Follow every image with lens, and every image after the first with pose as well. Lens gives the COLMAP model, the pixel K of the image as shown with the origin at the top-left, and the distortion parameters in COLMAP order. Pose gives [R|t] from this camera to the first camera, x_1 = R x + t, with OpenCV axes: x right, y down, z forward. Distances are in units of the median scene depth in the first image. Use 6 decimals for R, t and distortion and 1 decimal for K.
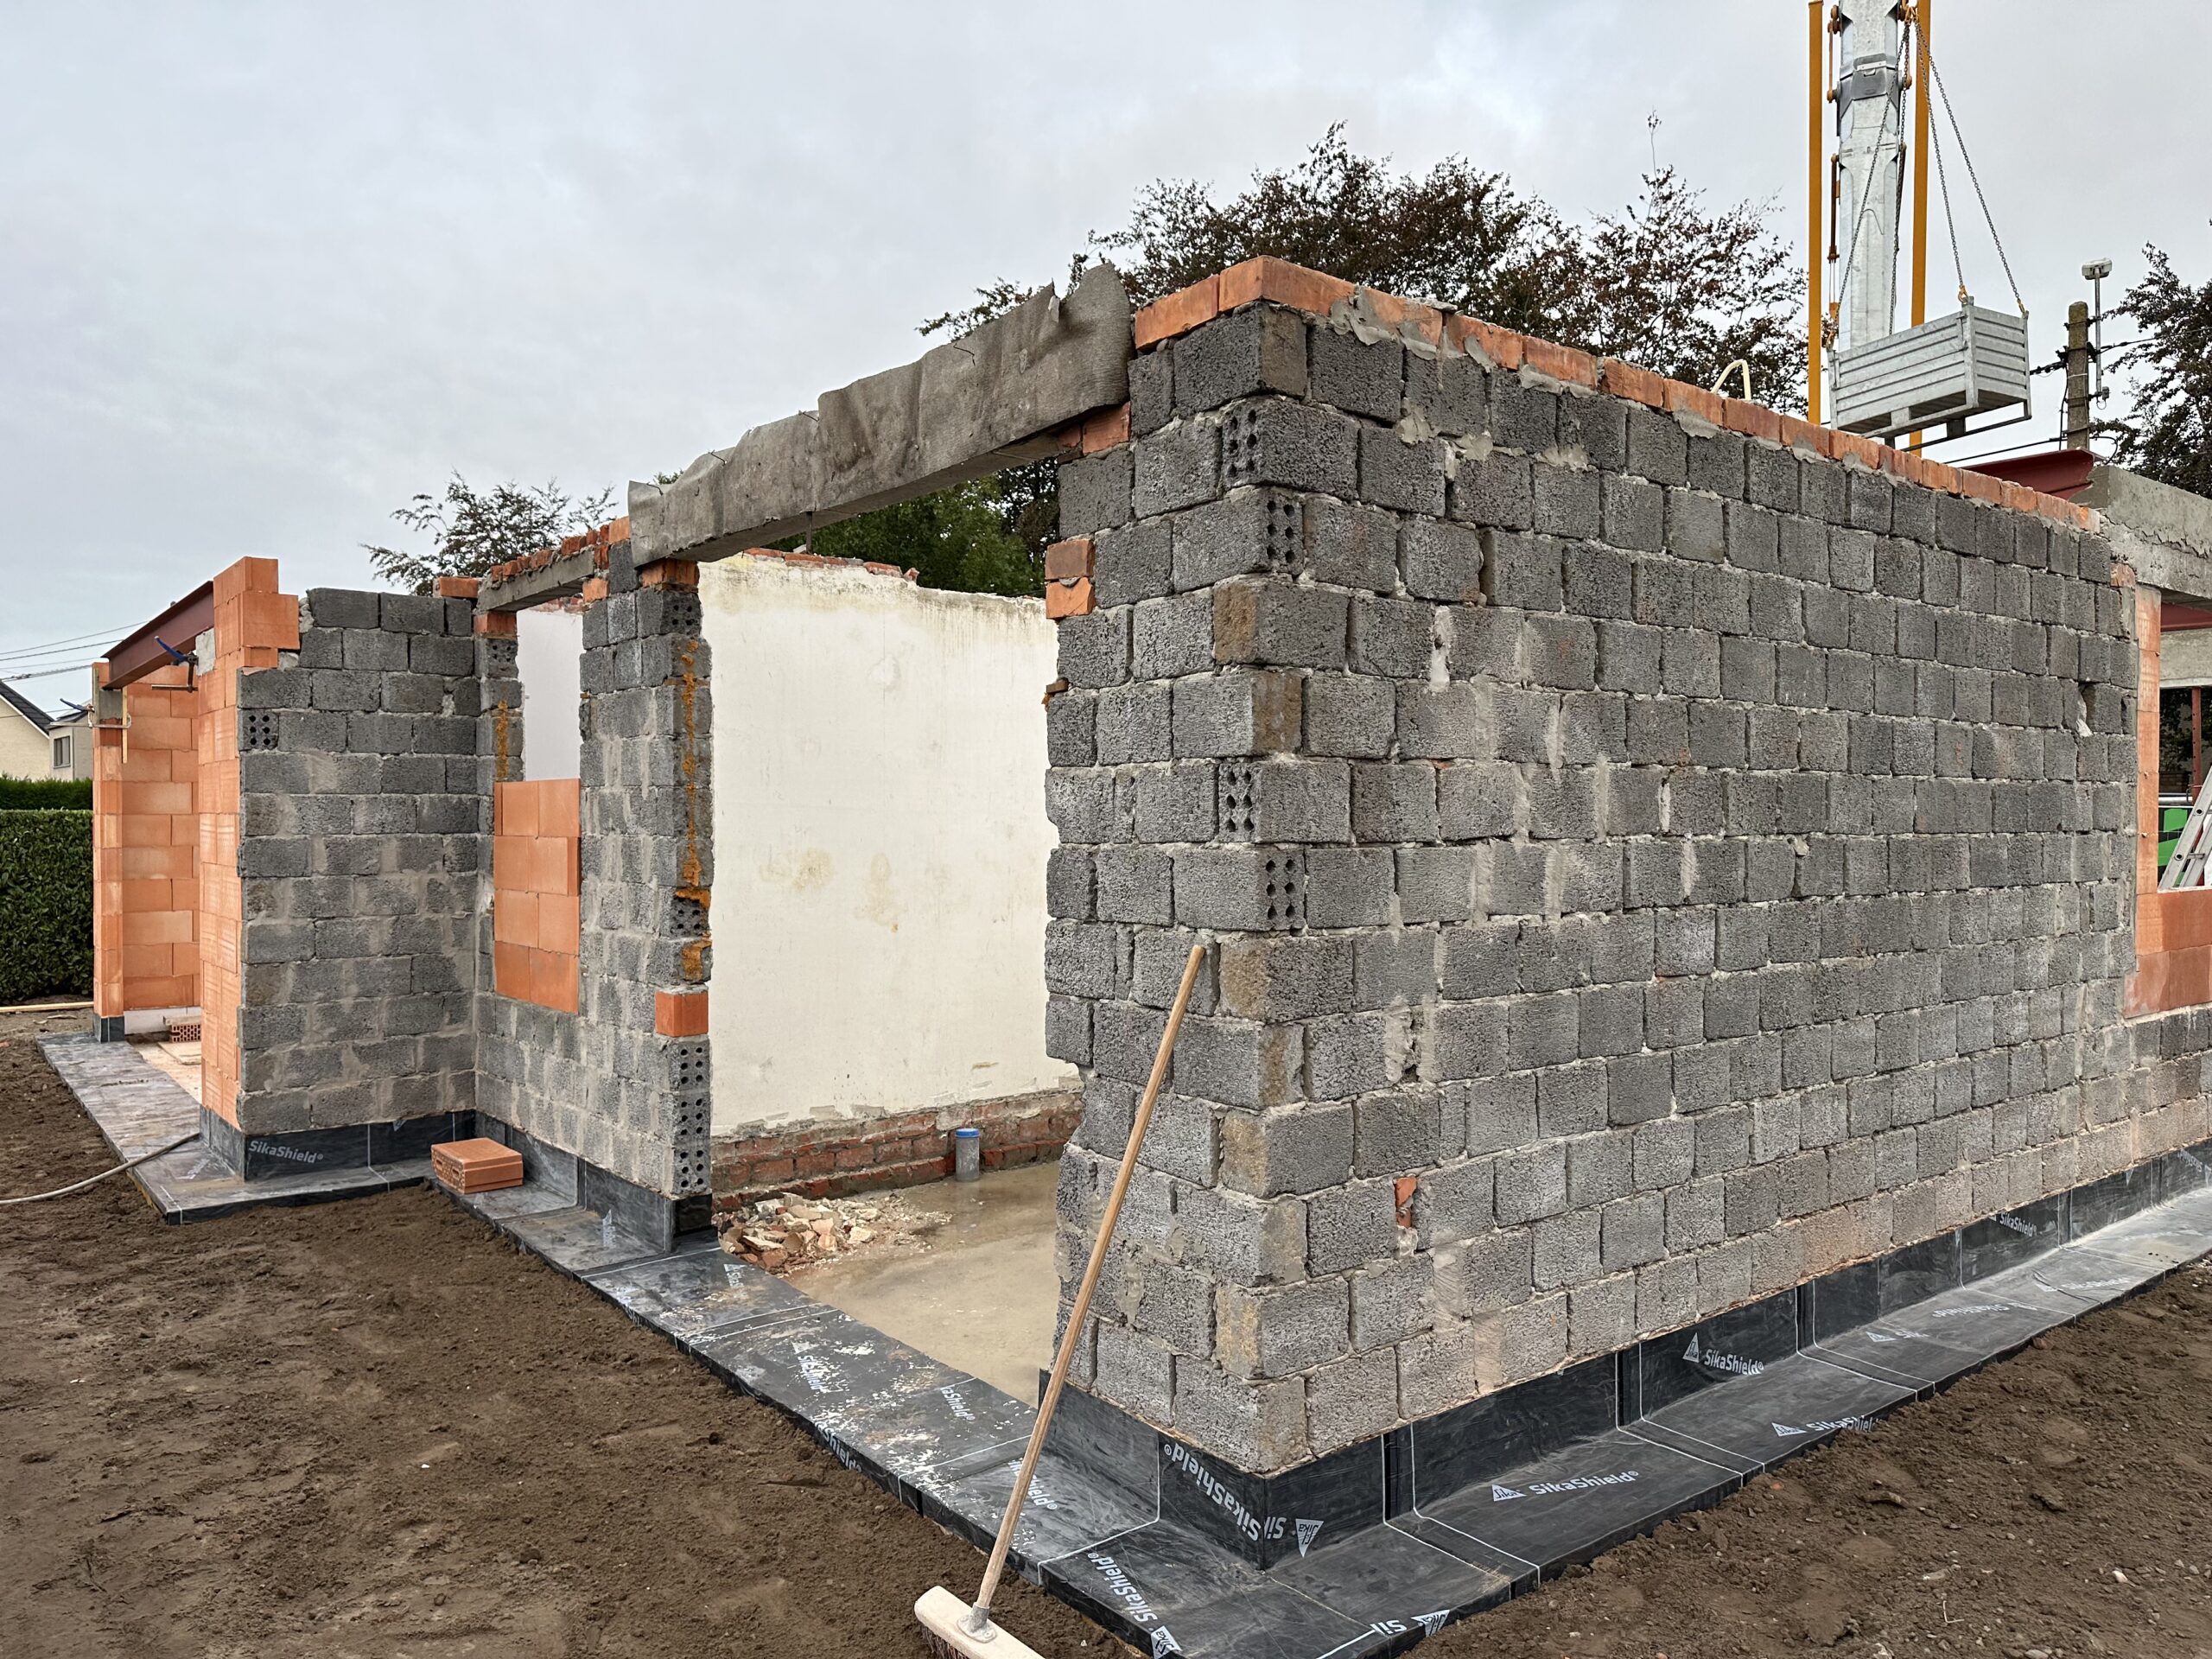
lens RADIAL K [[1533.9, 0, 1089.9], [0, 1533.9, 829.6], [0, 0, 1]] dist [0.195222, -0.279819]
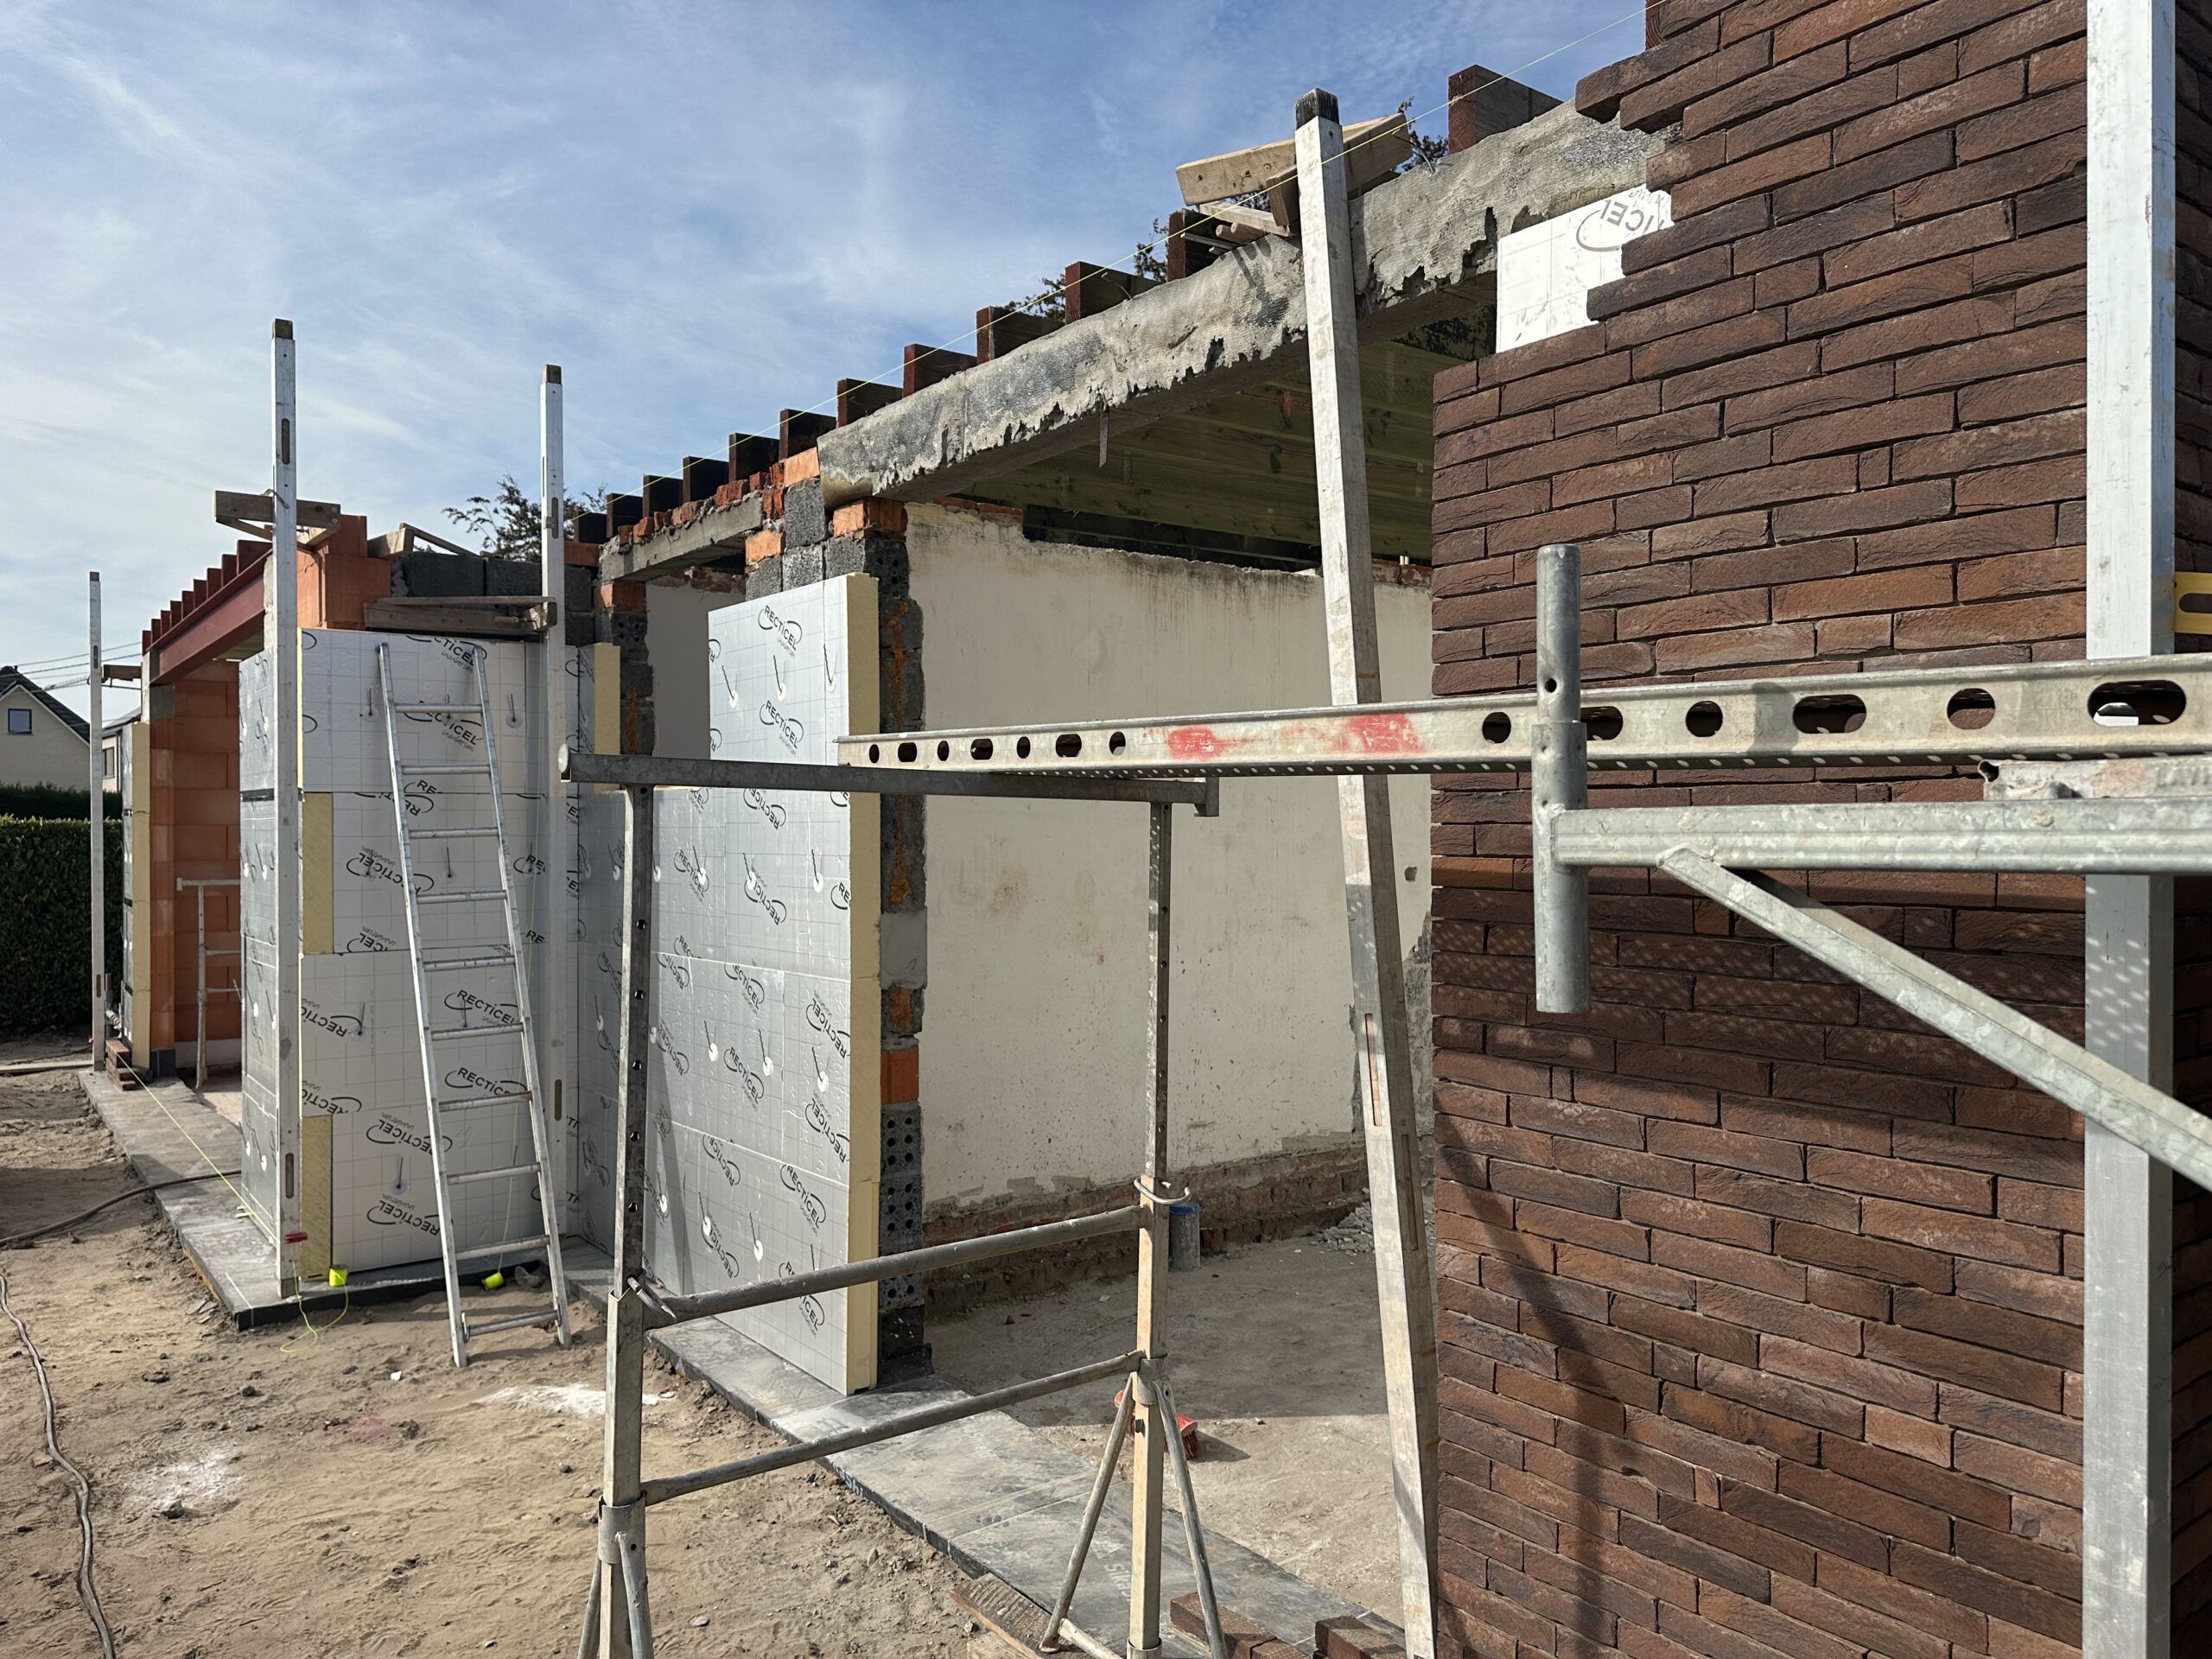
lens RADIAL K [[1533.9, 0, 1089.9], [0, 1533.9, 829.6], [0, 0, 1]] dist [0.195222, -0.279819]
pose [[0.999787, -0.001013, -0.020624, -0.121485], [0.000905, 0.999986, -0.005256, -0.001595], [0.020629, 0.005236, 0.999773, 0.184835]]
